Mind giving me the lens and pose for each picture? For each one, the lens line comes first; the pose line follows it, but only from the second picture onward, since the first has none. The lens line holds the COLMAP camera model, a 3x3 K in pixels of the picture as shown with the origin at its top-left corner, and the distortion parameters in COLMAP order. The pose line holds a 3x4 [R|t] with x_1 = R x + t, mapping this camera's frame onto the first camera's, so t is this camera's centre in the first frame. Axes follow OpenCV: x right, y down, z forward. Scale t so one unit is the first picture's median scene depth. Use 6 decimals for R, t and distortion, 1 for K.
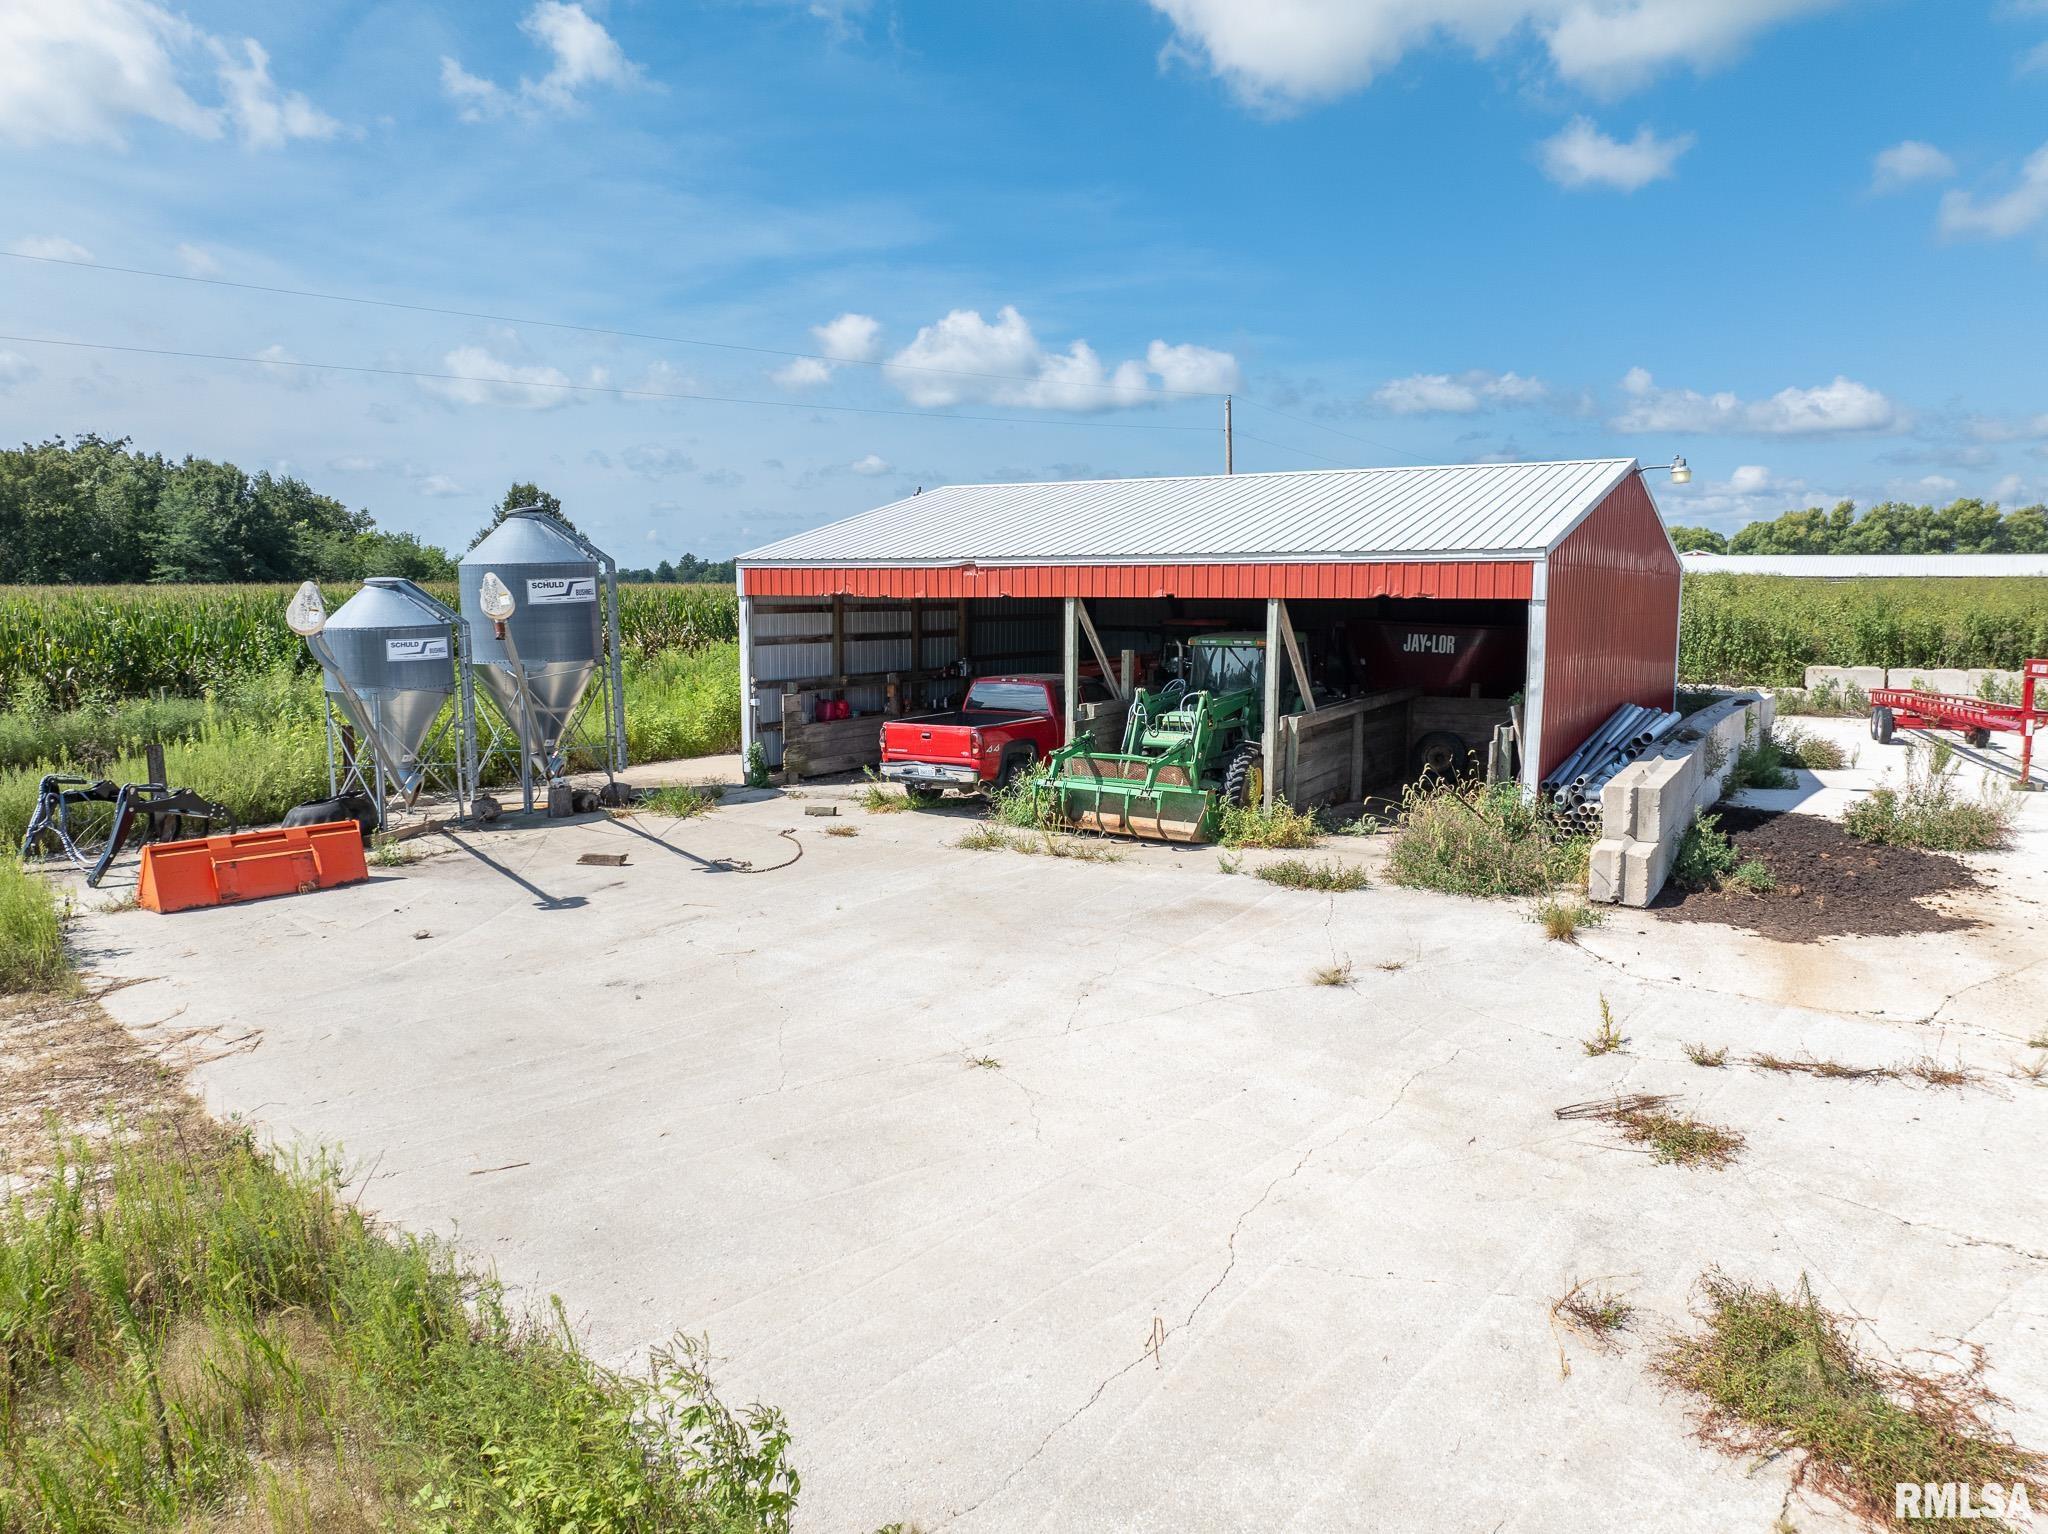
lens RADIAL K [[1444.9, 0, 1024.0], [0, 1444.9, 767.0], [0, 0, 1]] dist [-0.019880, 0.000512]
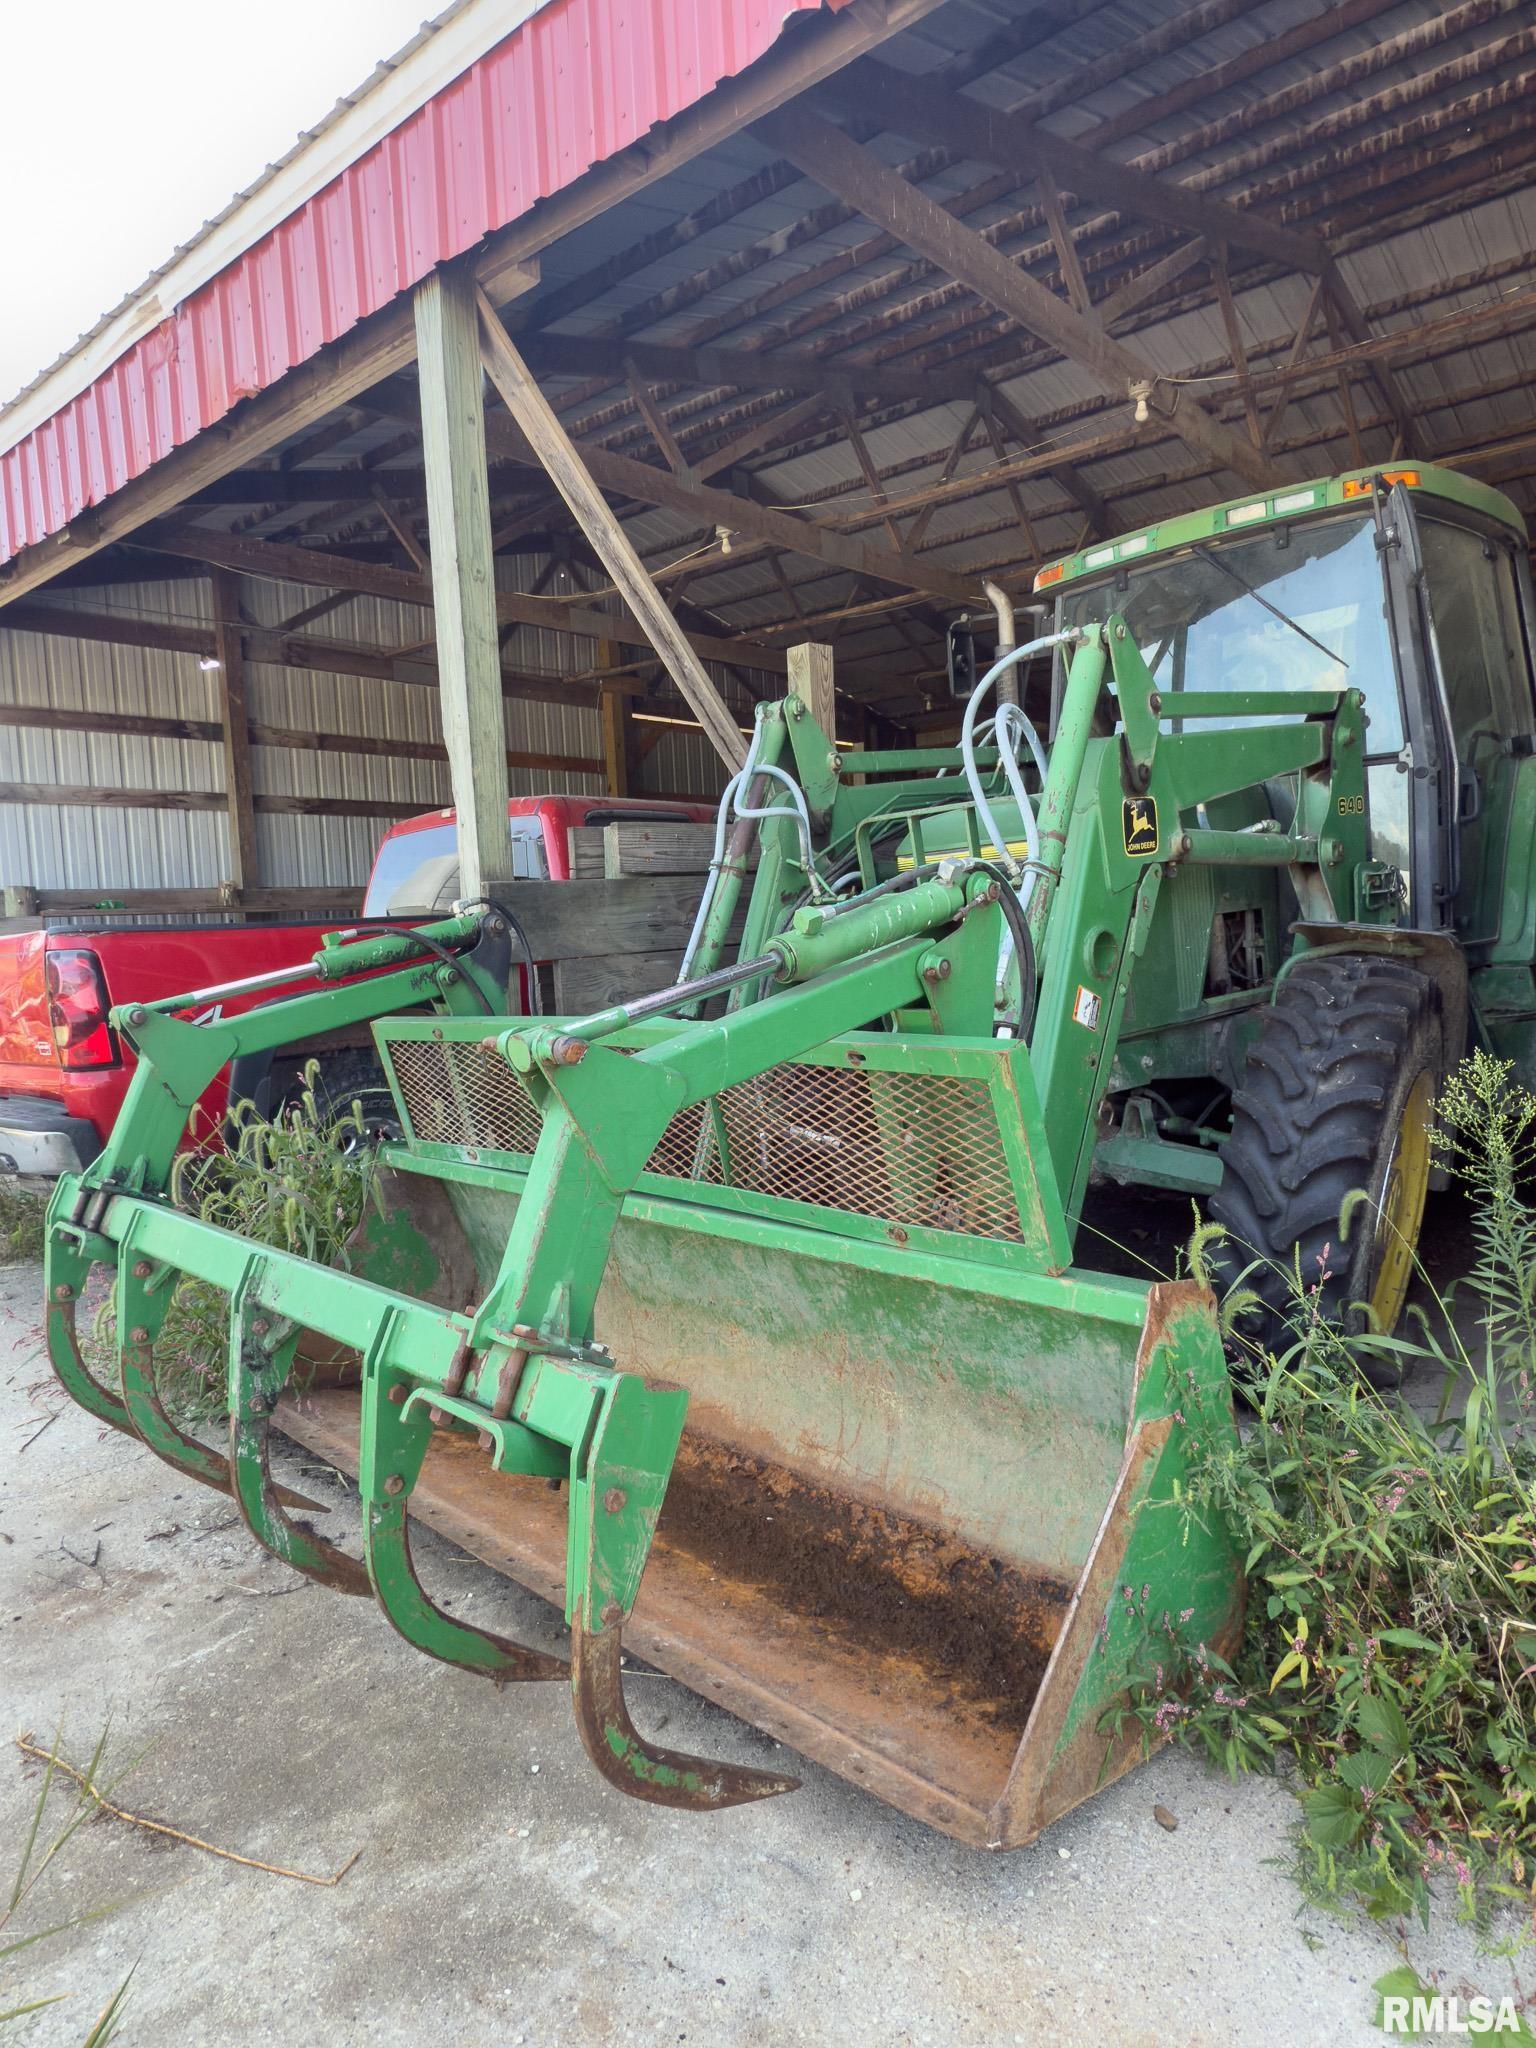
lens RADIAL K [[1247.9, 0, 768.0], [0, 1247.9, 1024.0], [0, 0, 1]] dist [-0.004124, 0.003184]
pose [[0.987320, -0.038577, -0.153984, 0.103743], [0.031989, 0.998473, -0.045036, -0.000835], [0.155487, 0.039539, 0.987046, 0.823844]]
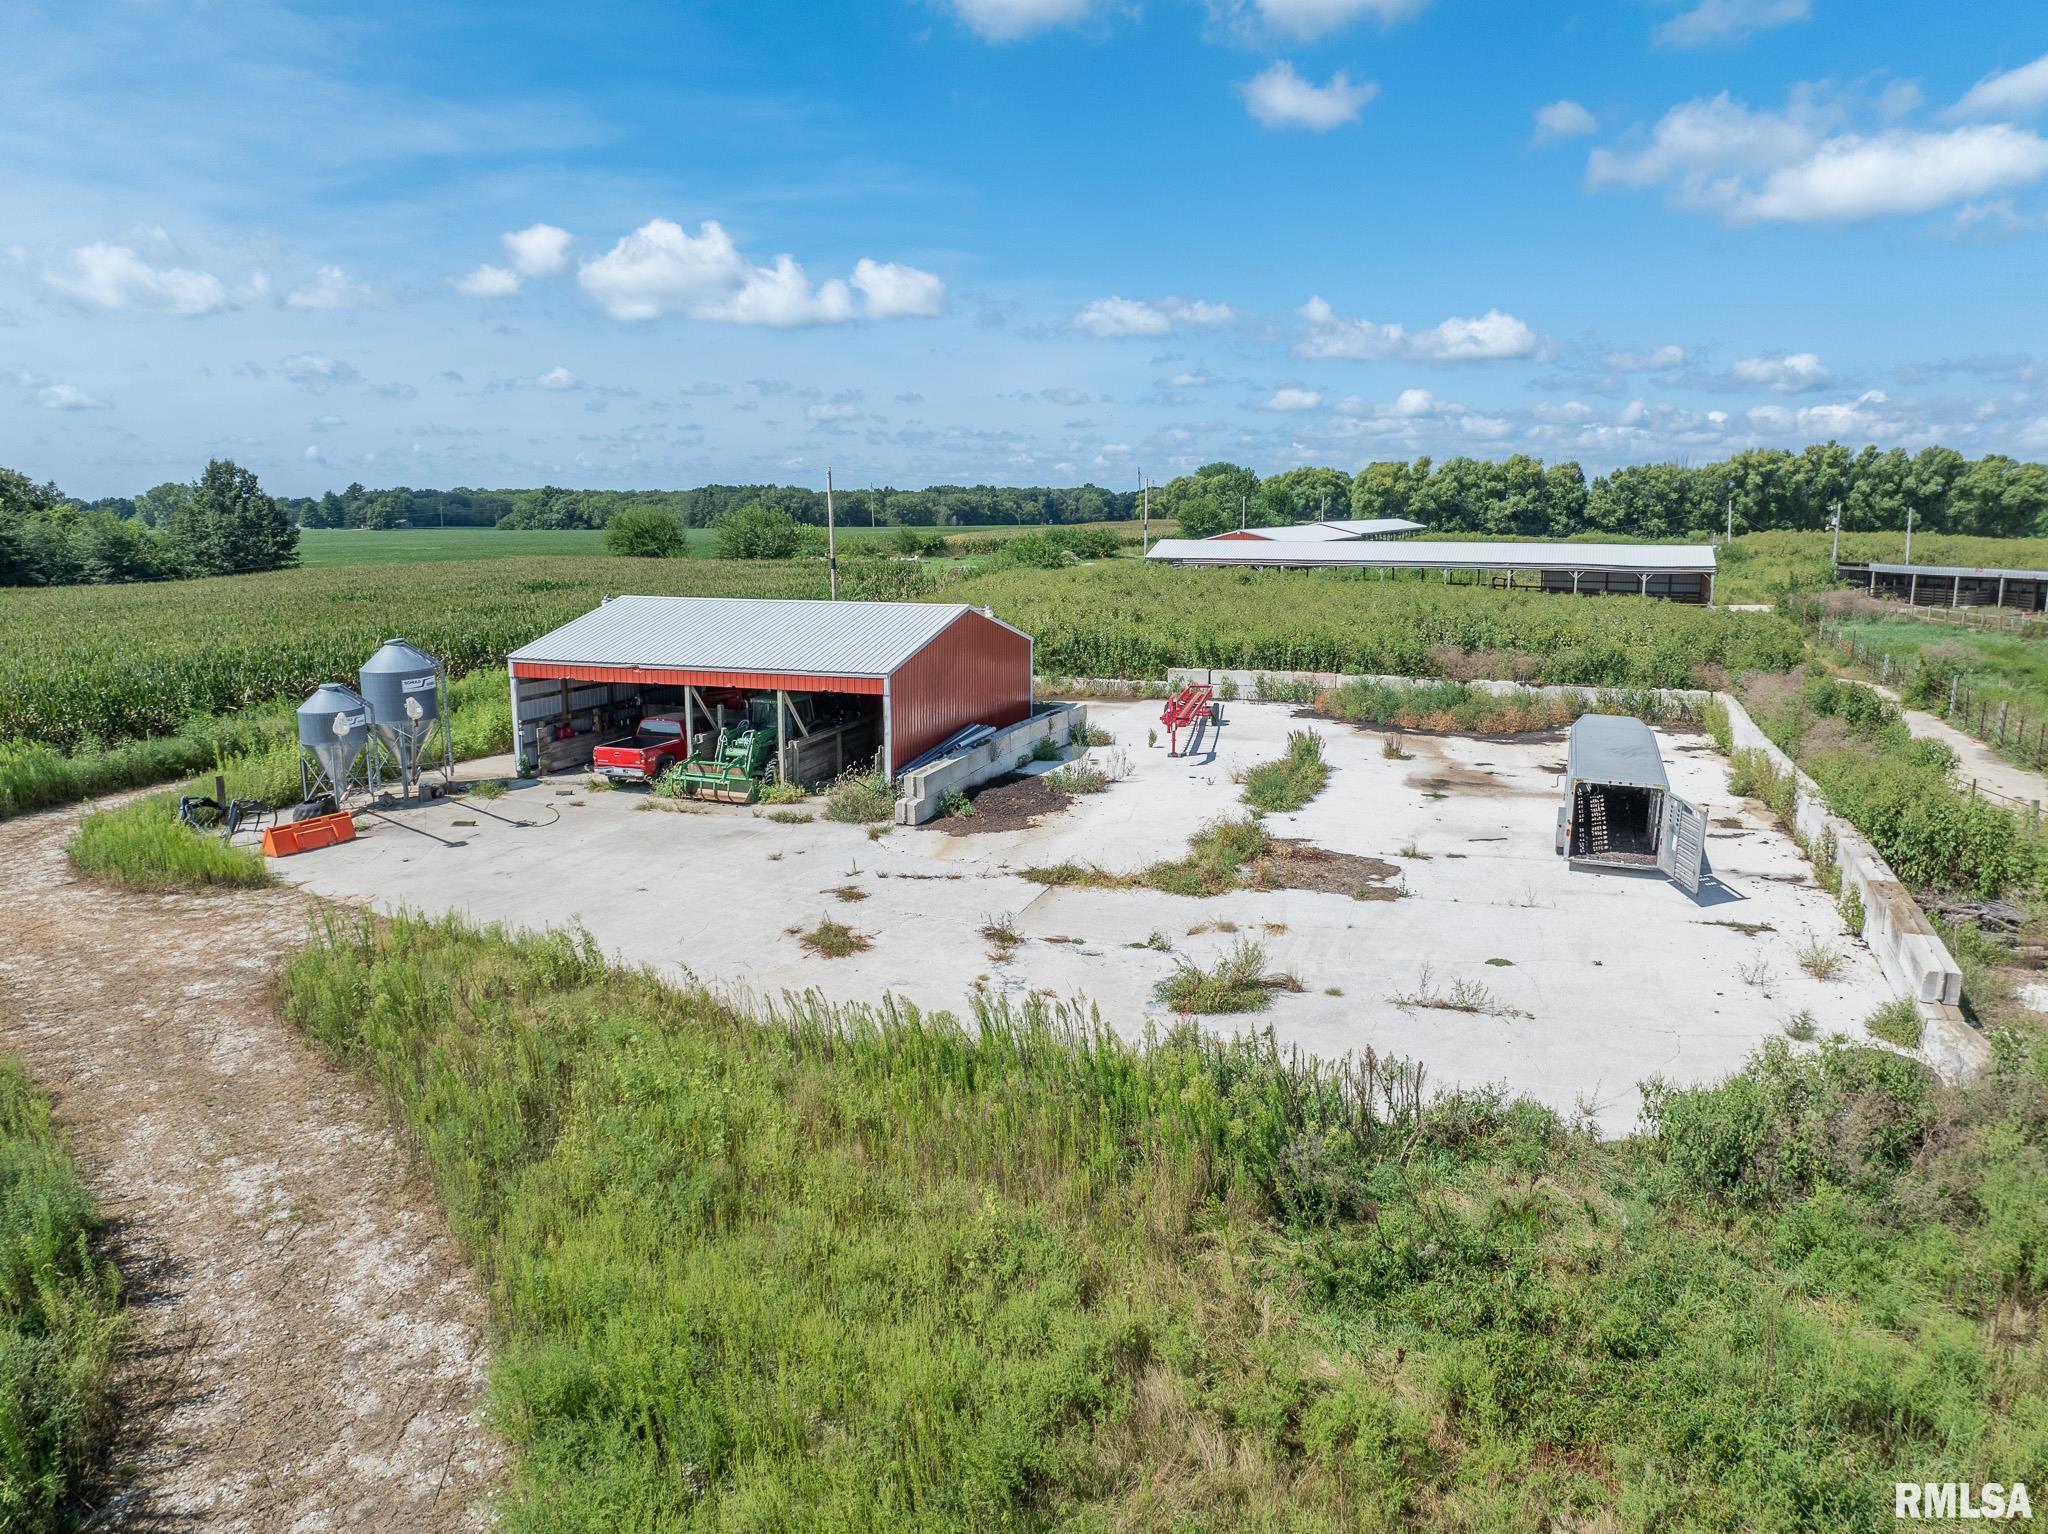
lens RADIAL K [[1444.9, 0, 1024.0], [0, 1444.9, 767.0], [0, 0, 1]] dist [-0.019880, 0.000512]
pose [[0.978772, -0.037642, 0.201465, 0.082432], [0.026430, 0.997963, 0.058055, -0.106350], [-0.203240, -0.051498, 0.977774, -1.098064]]
